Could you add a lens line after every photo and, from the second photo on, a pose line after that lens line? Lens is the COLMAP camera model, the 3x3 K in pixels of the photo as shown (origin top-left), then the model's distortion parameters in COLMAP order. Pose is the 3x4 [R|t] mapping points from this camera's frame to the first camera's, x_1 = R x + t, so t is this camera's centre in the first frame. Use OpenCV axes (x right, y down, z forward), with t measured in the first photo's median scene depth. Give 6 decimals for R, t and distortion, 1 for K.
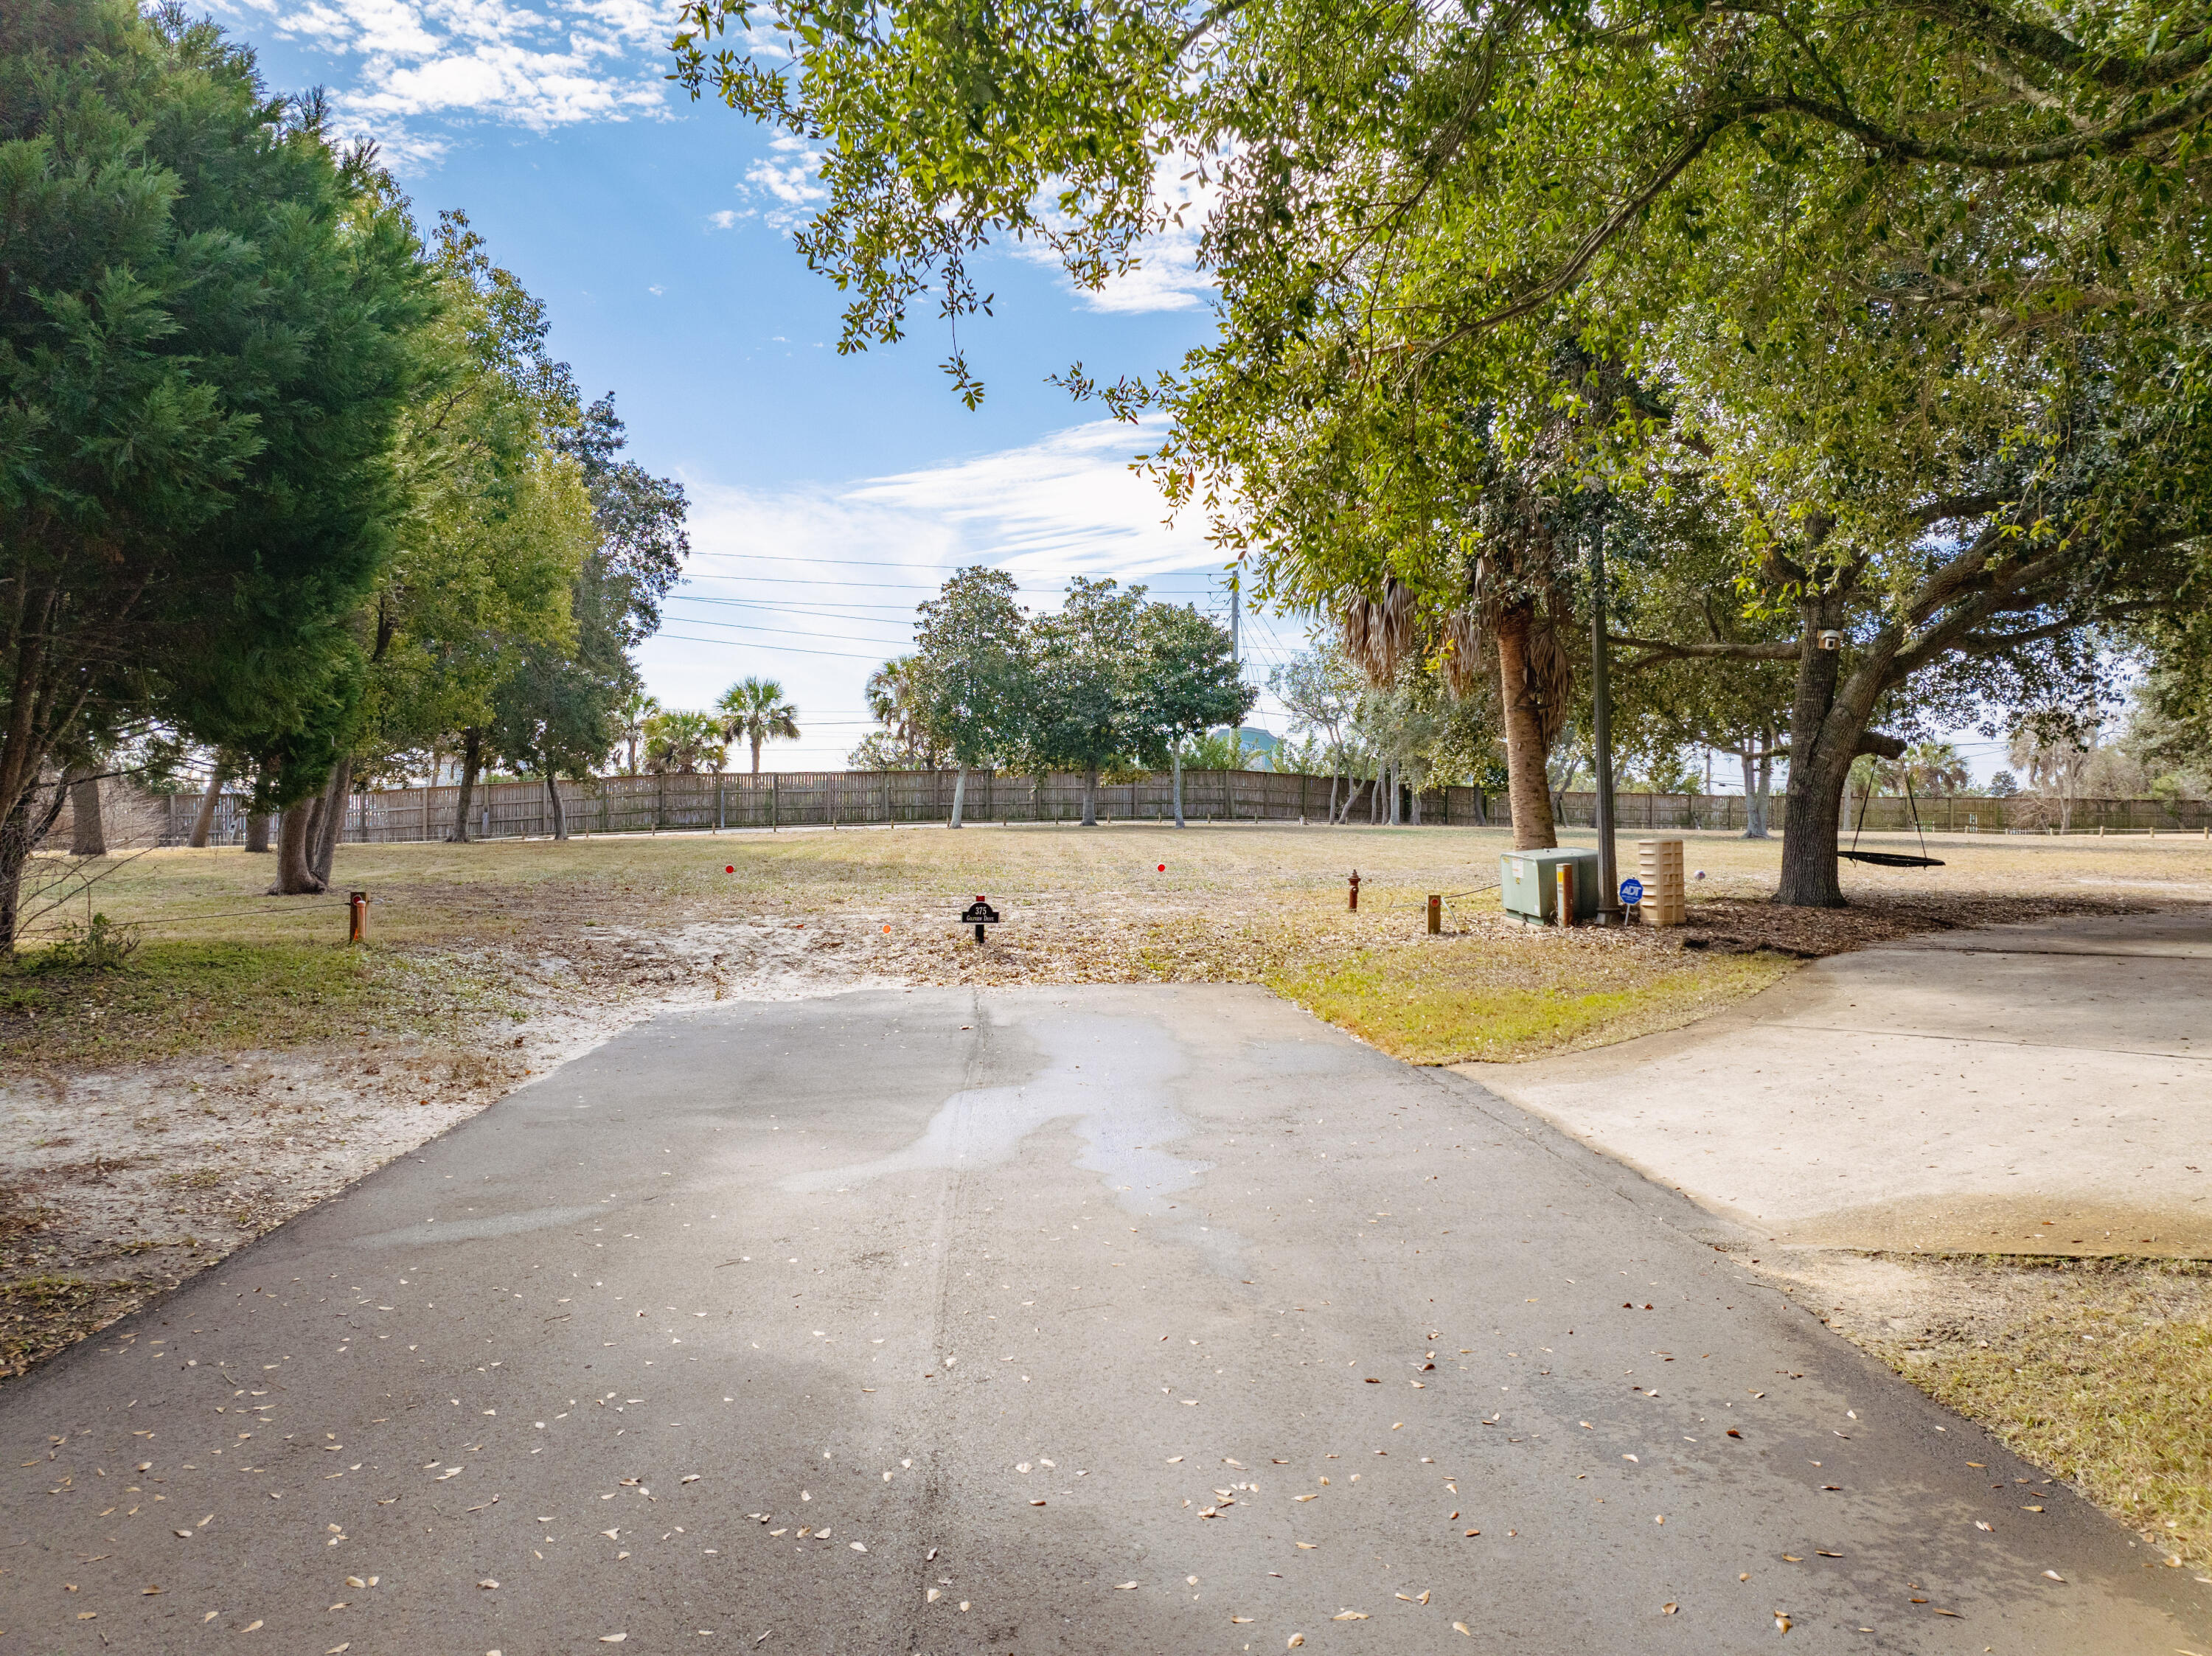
lens RADIAL K [[1517.0, 0, 1106.0], [0, 1517.0, 828.0], [0, 0, 1]] dist [-0.040100, -0.001546]
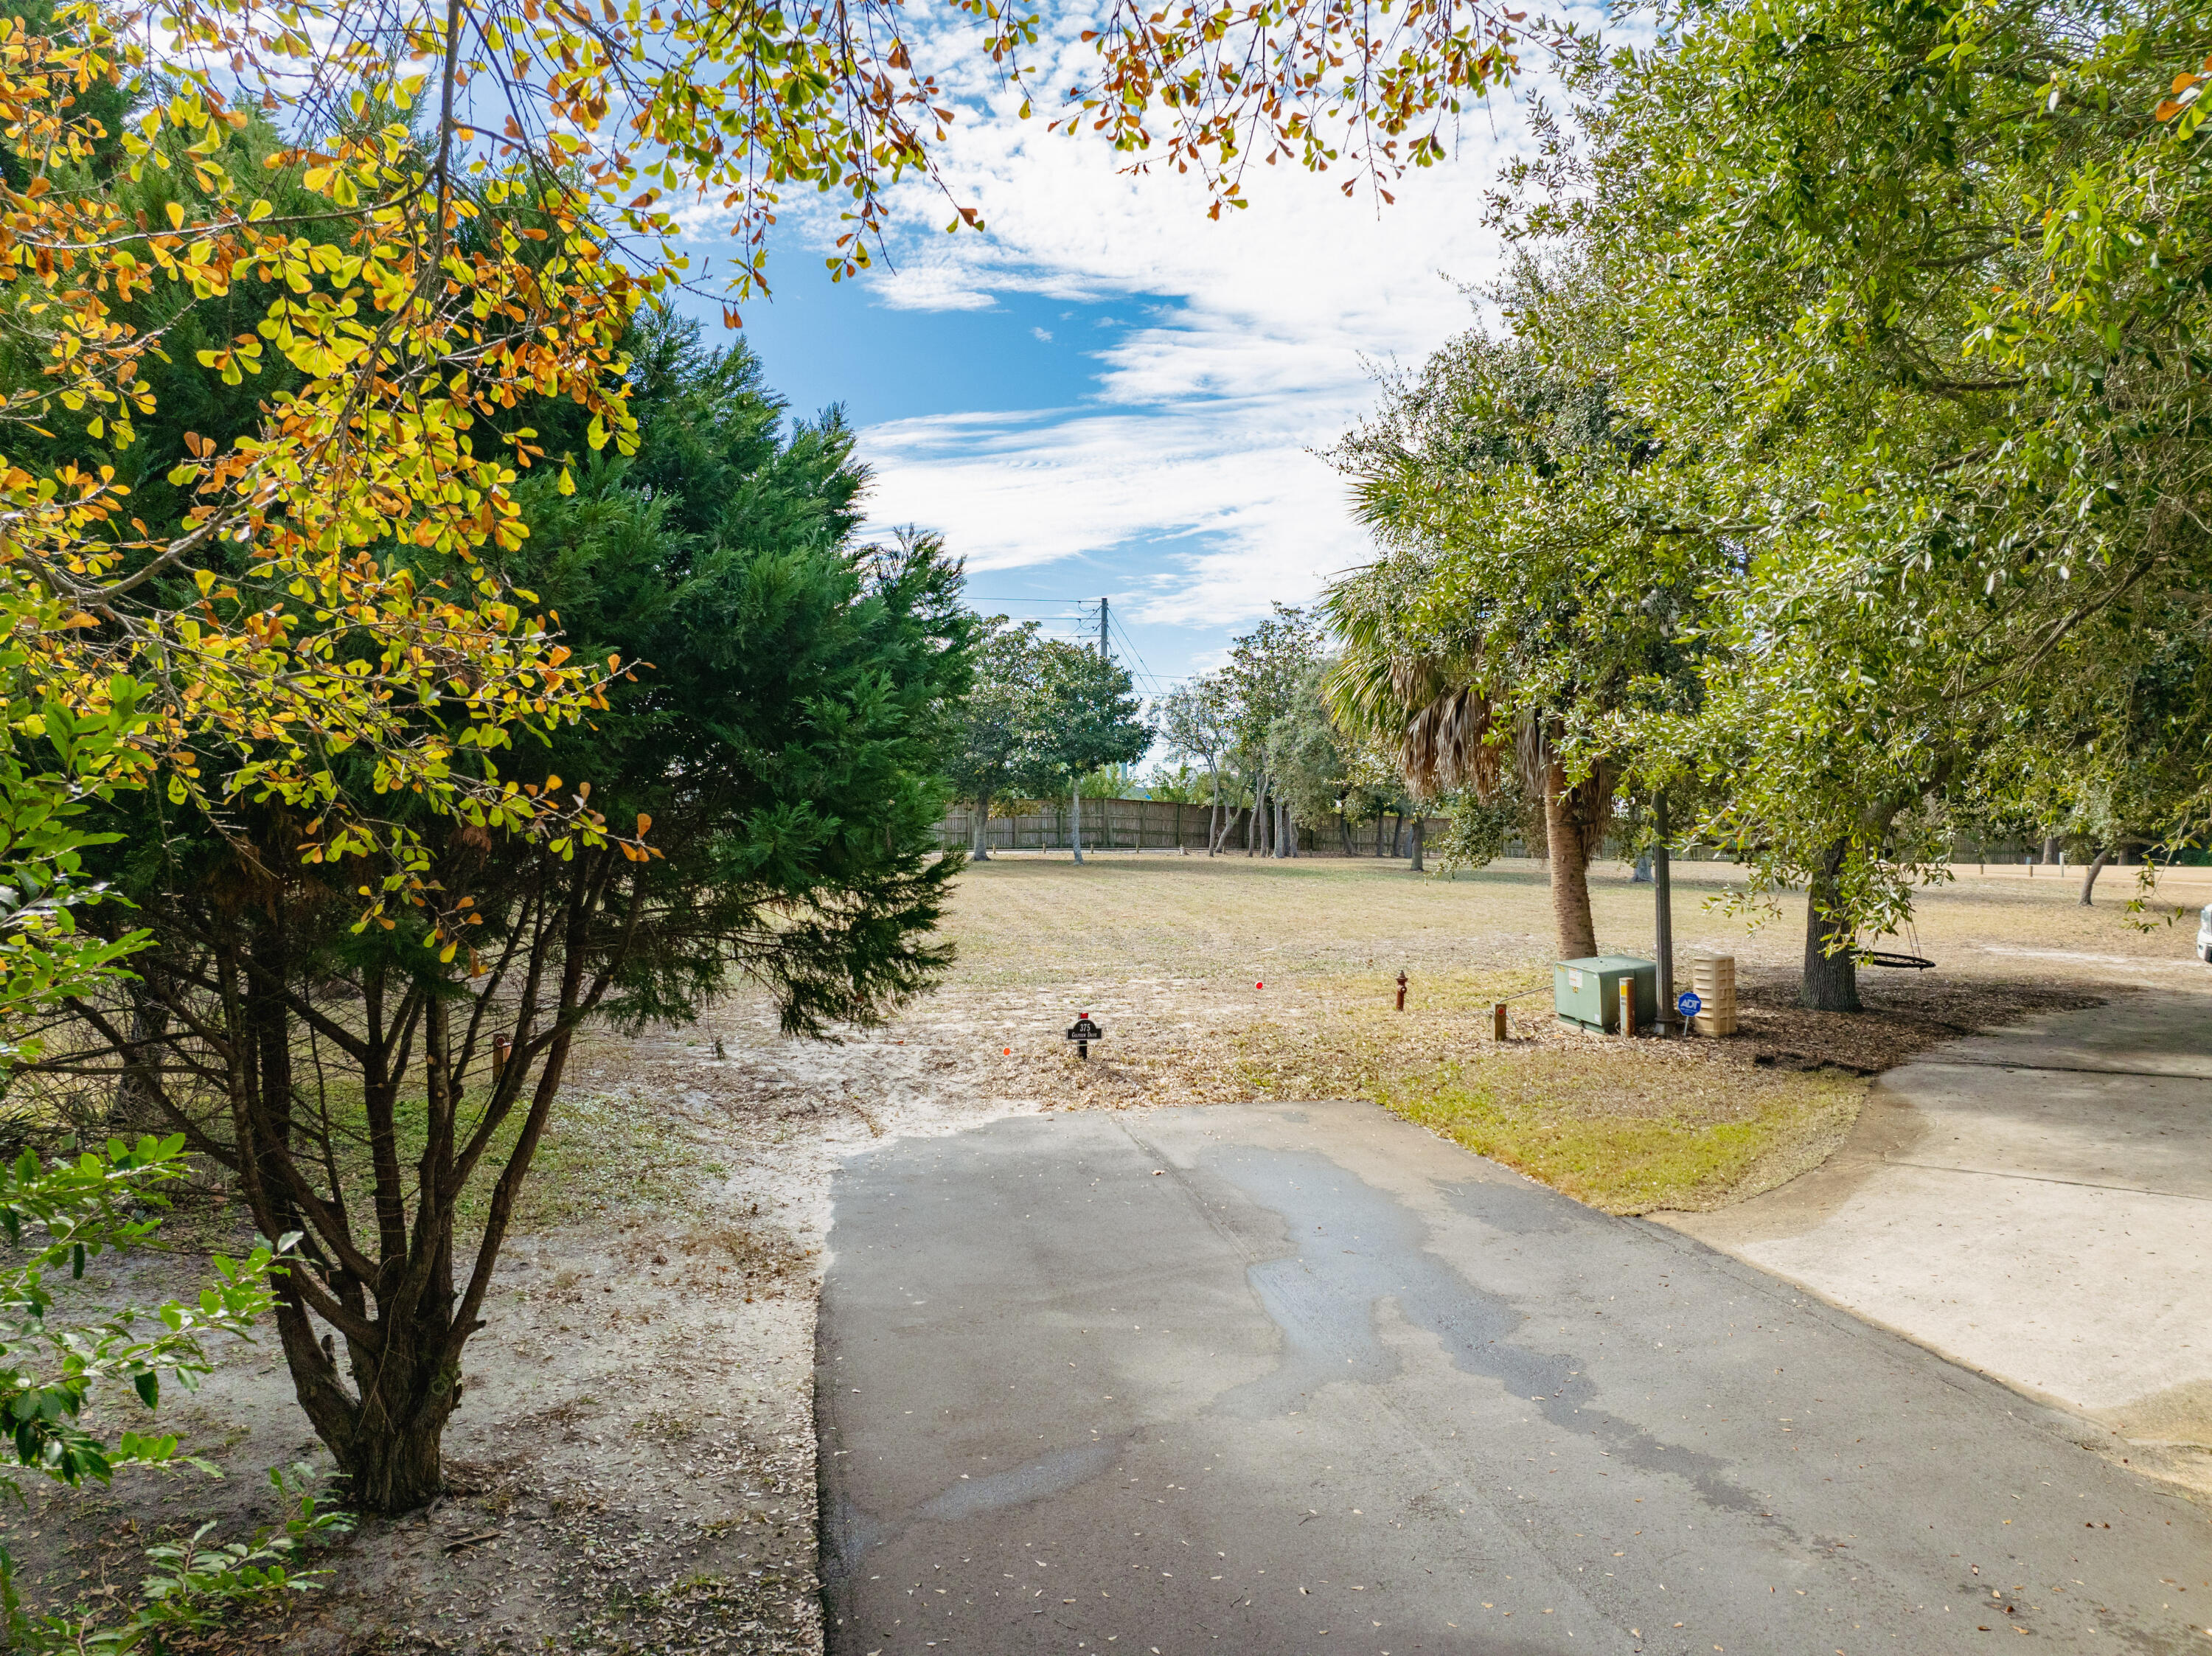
lens RADIAL K [[1517.0, 0, 1106.0], [0, 1517.0, 828.0], [0, 0, 1]] dist [-0.040100, -0.001546]
pose [[0.993981, -0.000109, 0.109549, -0.181407], [0.000748, 0.999983, -0.005790, -0.075947], [-0.109547, 0.005837, 0.993965, -0.033398]]
